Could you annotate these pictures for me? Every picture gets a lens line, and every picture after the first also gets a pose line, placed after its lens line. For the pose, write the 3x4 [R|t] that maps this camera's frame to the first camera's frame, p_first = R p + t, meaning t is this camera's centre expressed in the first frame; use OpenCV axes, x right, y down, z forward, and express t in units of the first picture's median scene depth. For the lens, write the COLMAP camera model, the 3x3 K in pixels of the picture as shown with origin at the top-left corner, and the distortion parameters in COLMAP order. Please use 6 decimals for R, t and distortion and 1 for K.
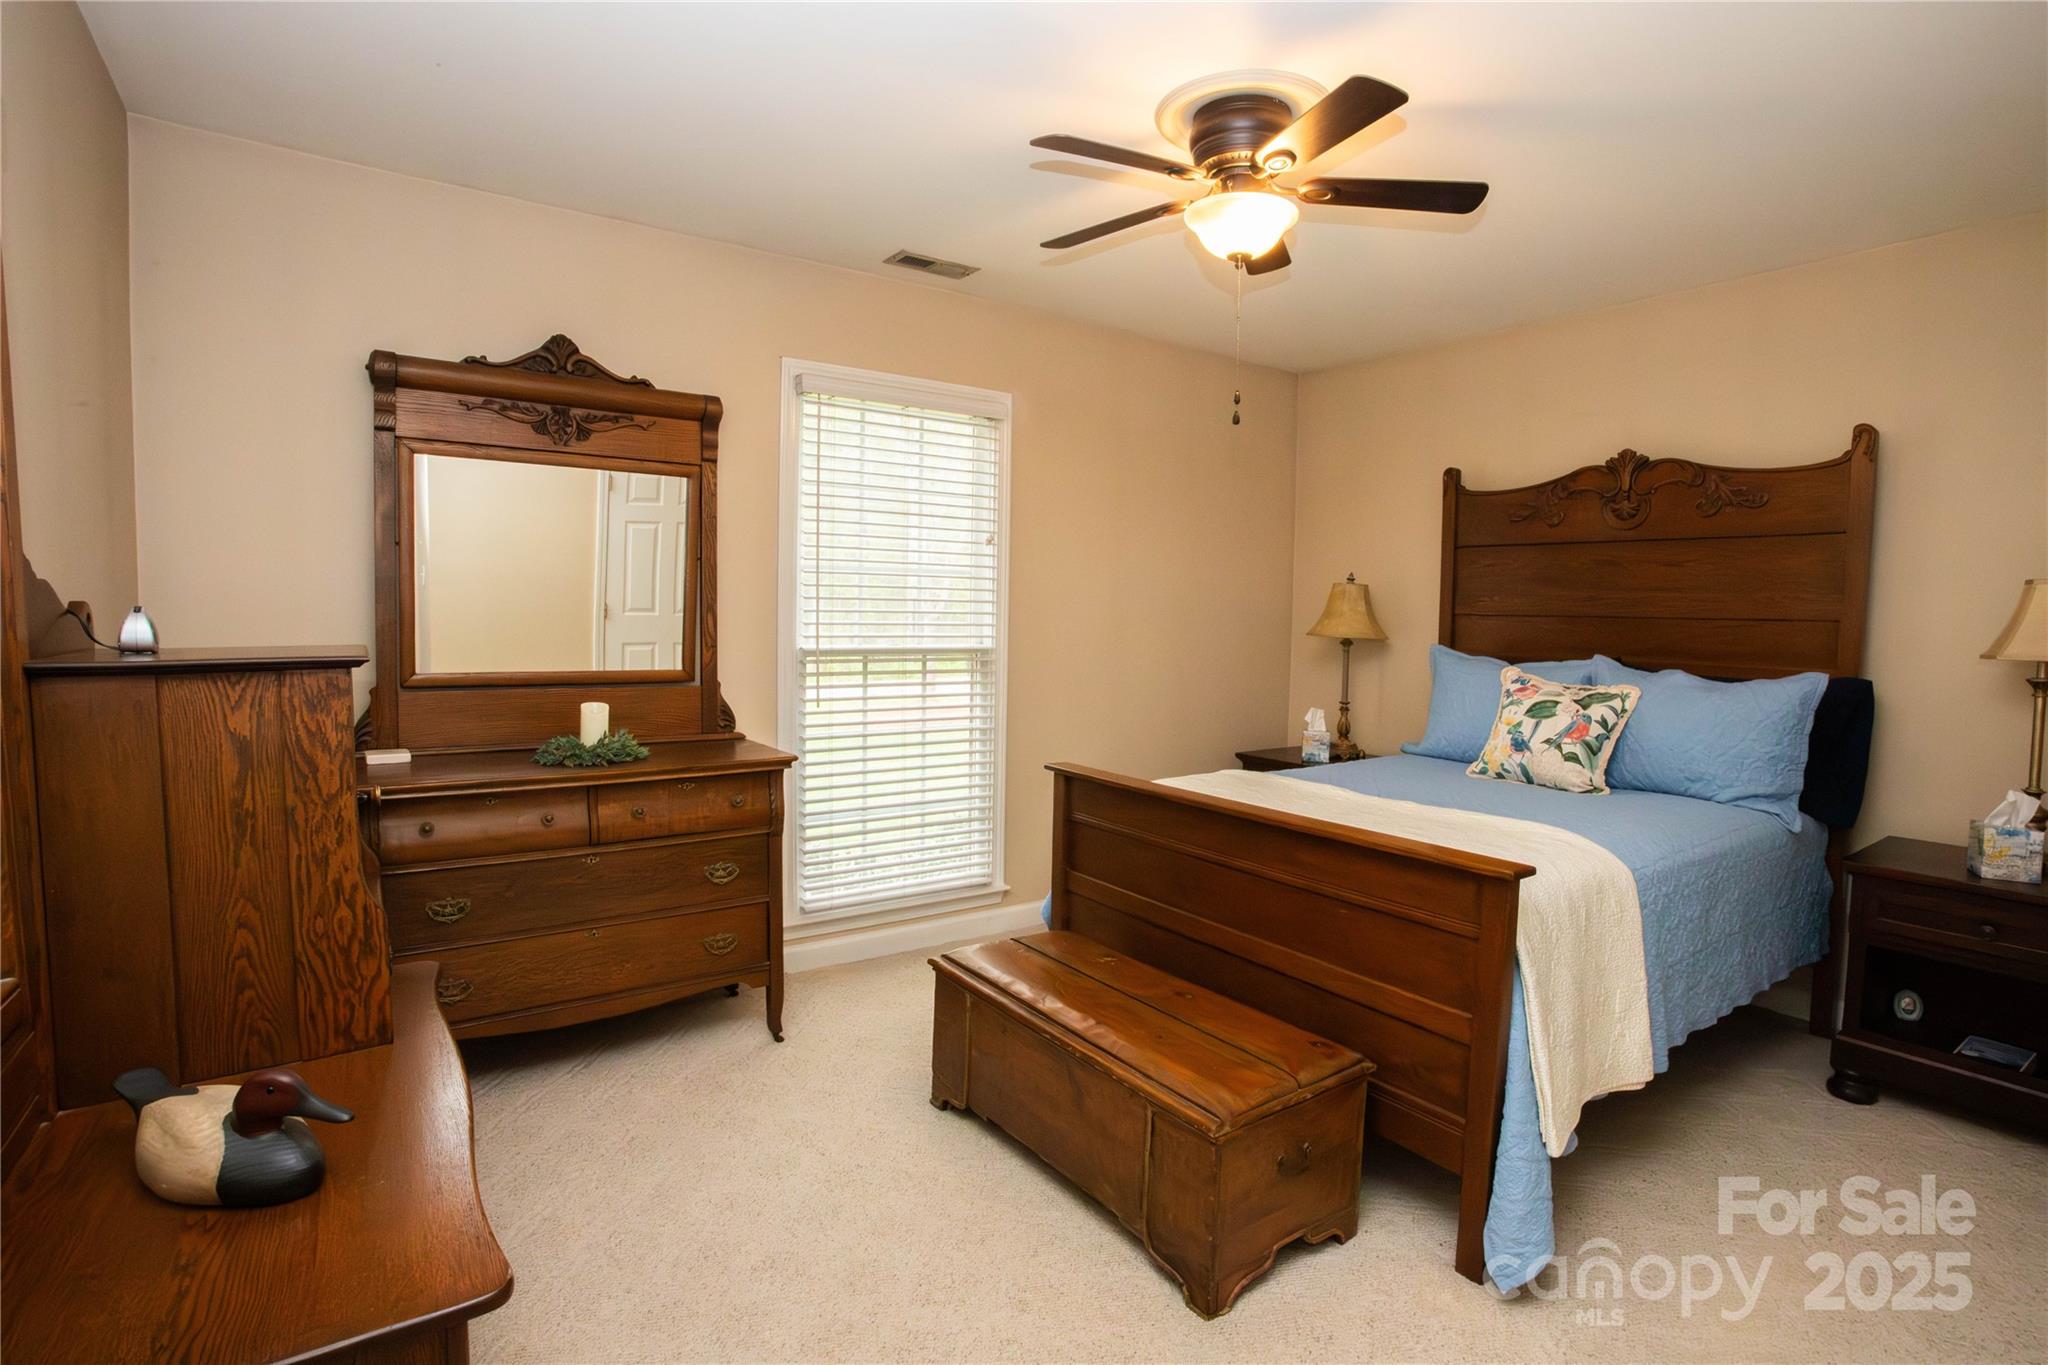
lens RADIAL K [[1058.2, 0, 1041.7], [0, 1058.2, 679.4], [0, 0, 1]] dist [-0.079291, 0.032523]
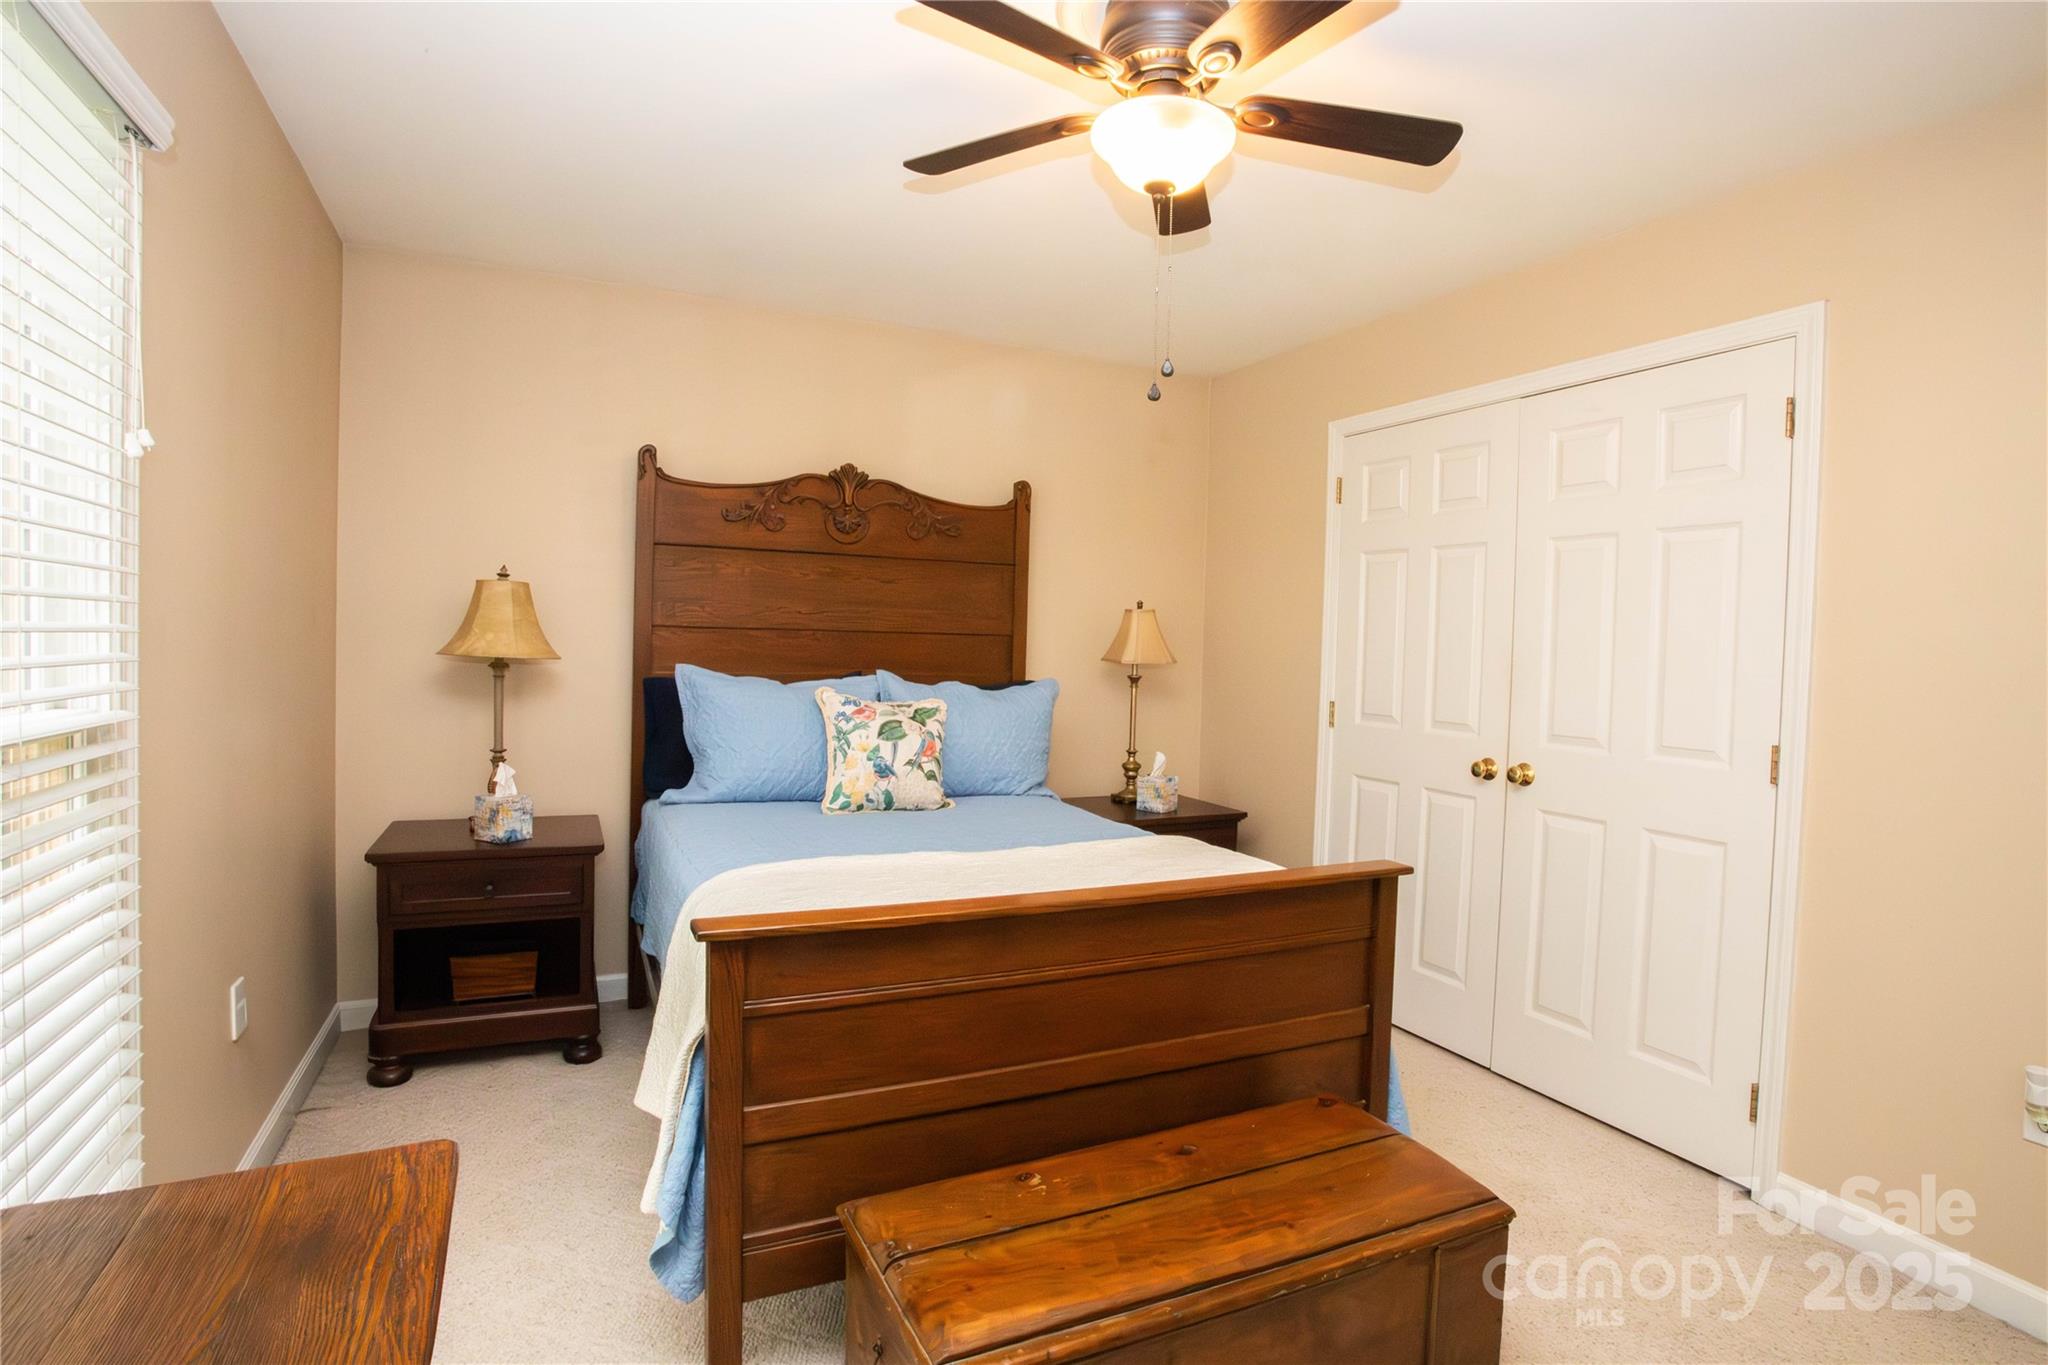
lens RADIAL K [[1058.2, 0, 1041.7], [0, 1058.2, 679.4], [0, 0, 1]] dist [-0.079291, 0.032523]
pose [[0.138148, -0.048178, 0.989239, -0.448948], [0.039535, 0.998288, 0.043098, -0.053449], [-0.989622, 0.033156, 0.139817, 0.716537]]
